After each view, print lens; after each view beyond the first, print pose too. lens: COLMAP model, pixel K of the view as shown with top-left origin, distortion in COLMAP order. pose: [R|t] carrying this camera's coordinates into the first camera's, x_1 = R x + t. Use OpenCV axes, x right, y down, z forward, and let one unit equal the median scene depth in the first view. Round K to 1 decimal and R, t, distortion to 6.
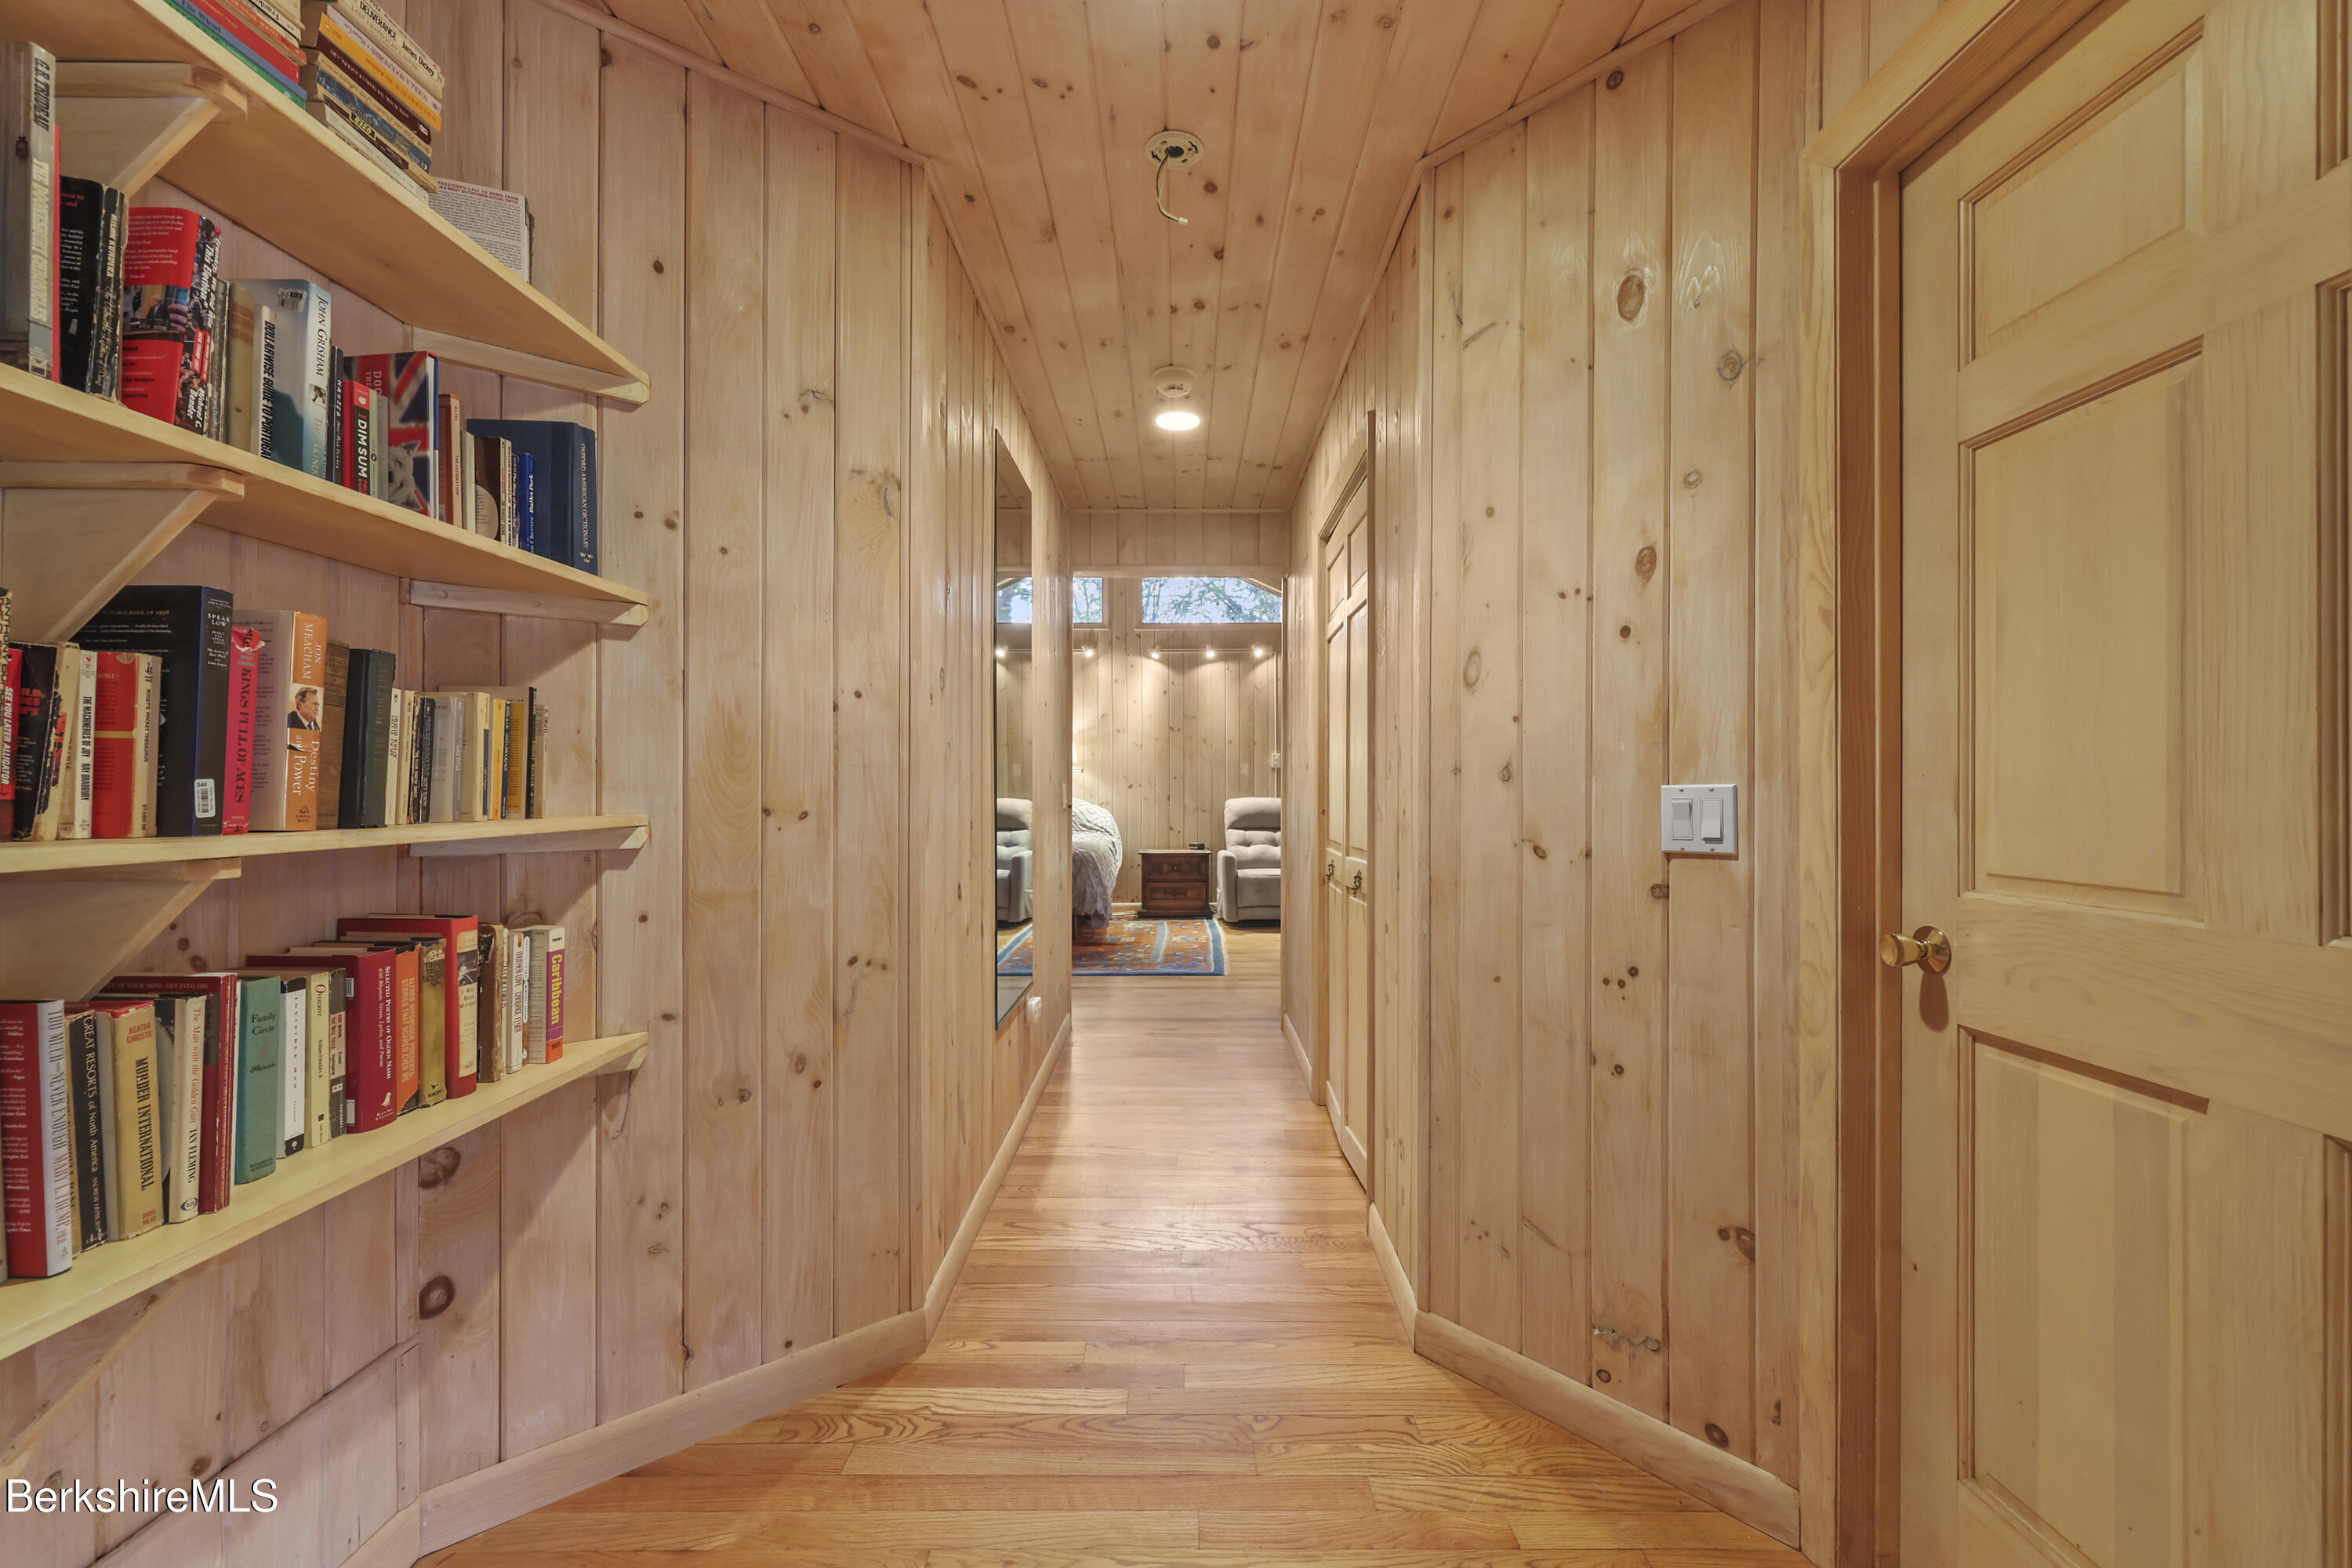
lens RADIAL K [[949.1, 0, 1180.6], [0, 949.1, 780.0], [0, 0, 1]] dist [0.002592, 0.000222]
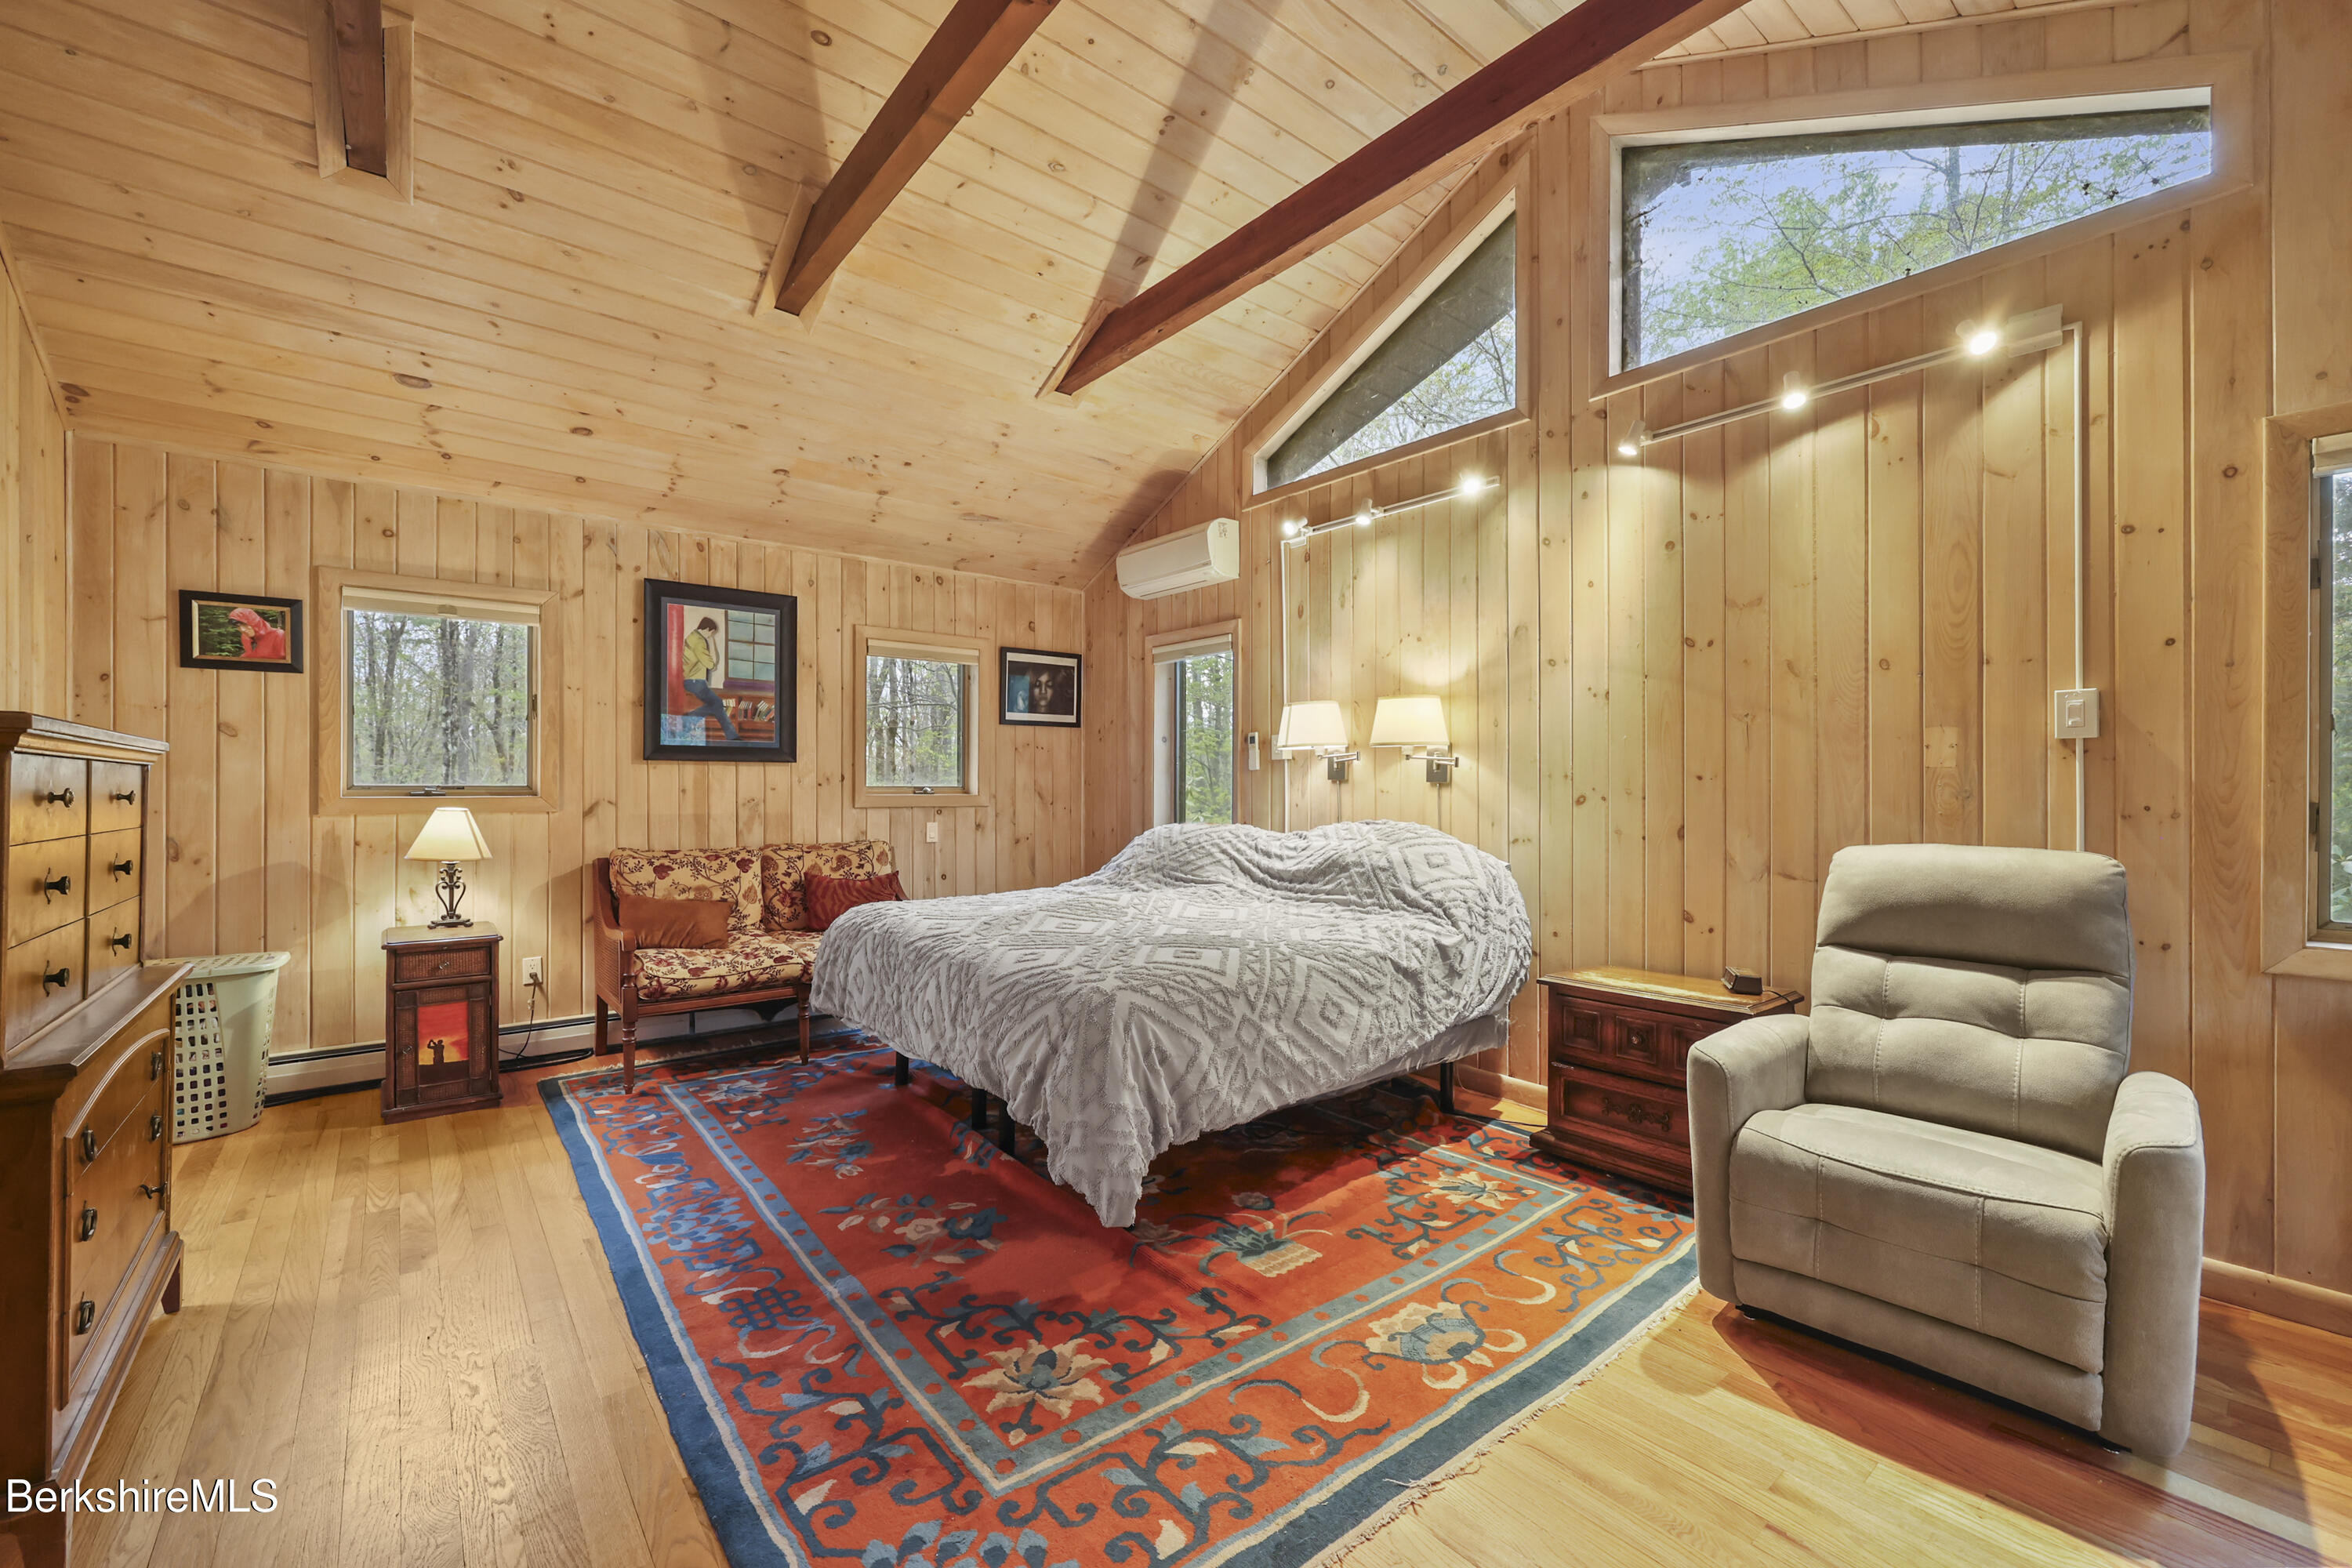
lens RADIAL K [[949.1, 0, 1179.4], [0, 949.1, 783.2], [0, 0, 1]] dist [0.002592, 0.000222]
pose [[0.643550, -0.002654, -0.765399, 0.144251], [0.003281, 0.999994, -0.000708, -0.000606], [0.765397, -0.002055, 0.643555, 0.620090]]
